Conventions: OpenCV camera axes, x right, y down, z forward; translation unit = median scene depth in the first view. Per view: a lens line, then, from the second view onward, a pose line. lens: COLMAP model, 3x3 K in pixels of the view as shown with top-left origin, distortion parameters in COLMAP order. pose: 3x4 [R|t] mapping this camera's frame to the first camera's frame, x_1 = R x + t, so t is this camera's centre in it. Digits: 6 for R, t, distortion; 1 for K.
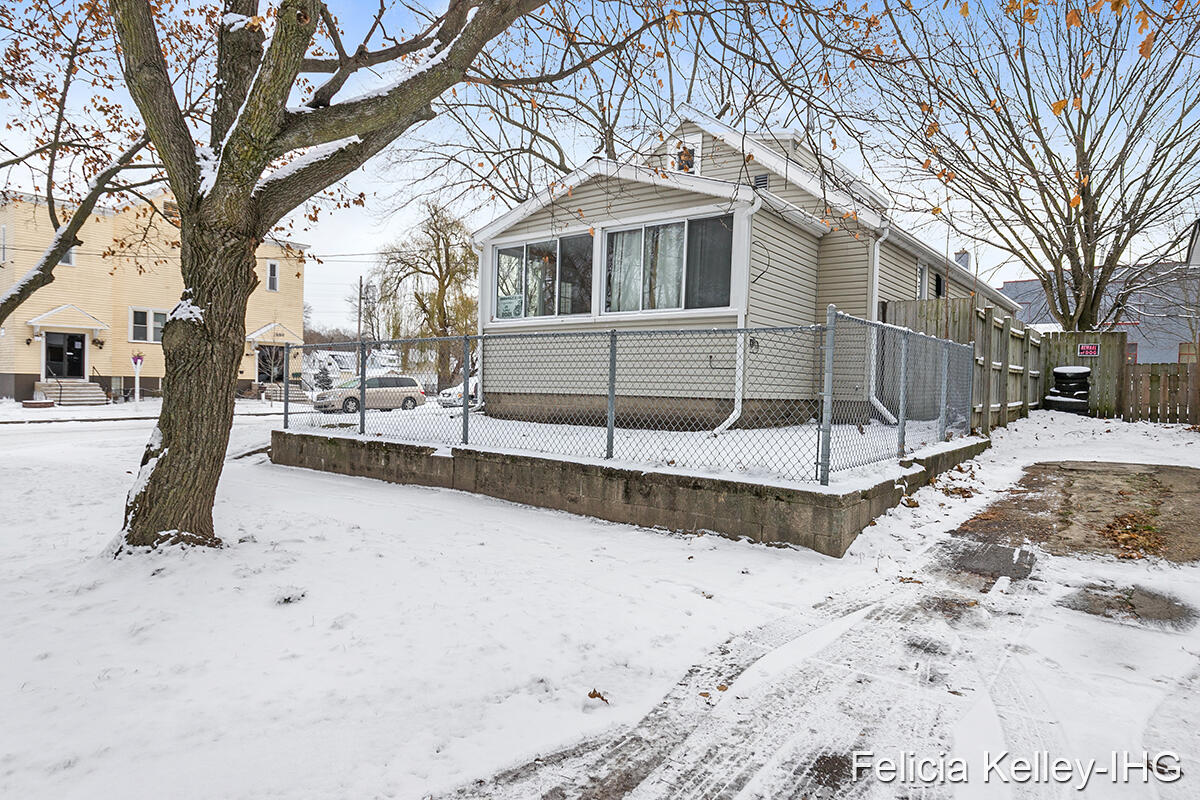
lens RADIAL K [[709.1, 0, 601.3], [0, 709.1, 397.2], [0, 0, 1]] dist [-0.000671, -0.000039]
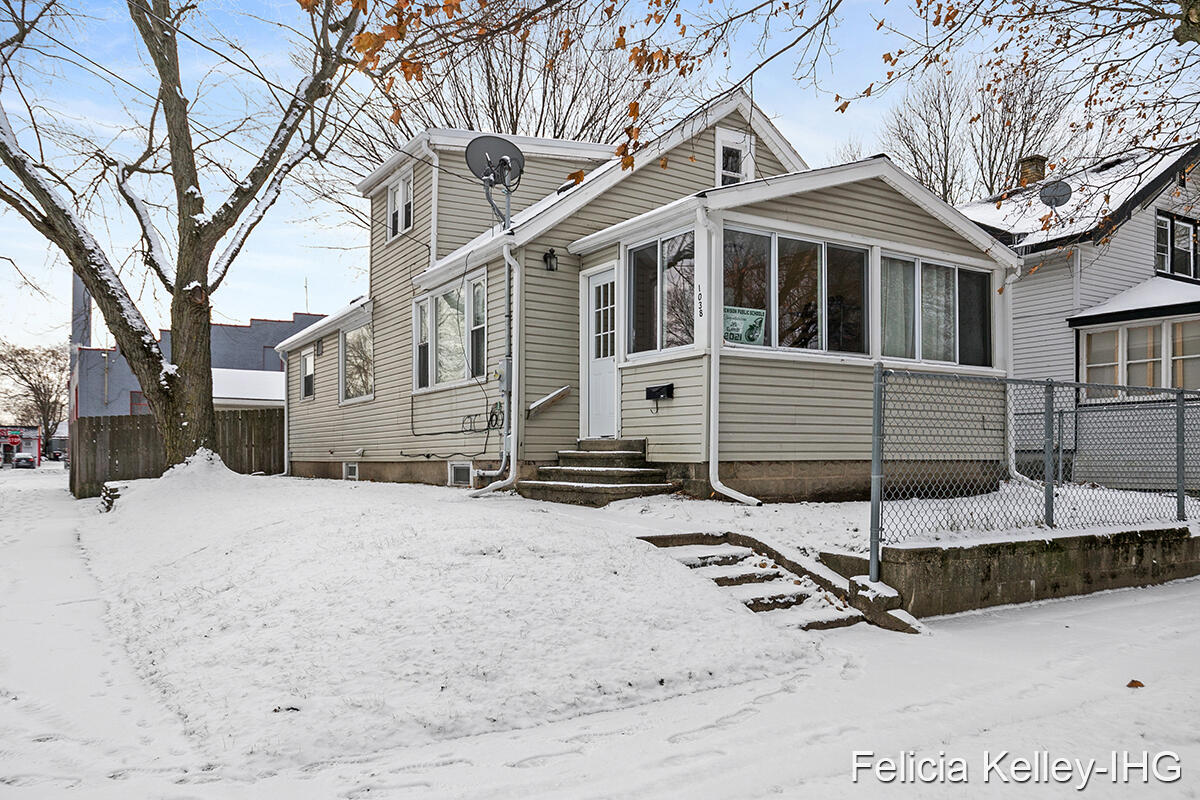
lens RADIAL K [[901.3, 0, 619.8], [0, 901.3, 463.7], [0, 0, 1]] dist [-0.005961, -0.001114]
pose [[0.338987, -0.024950, 0.940460, -1.100252], [0.018387, 0.999633, 0.019893, -0.025670], [-0.940611, 0.010549, 0.339322, 0.987394]]
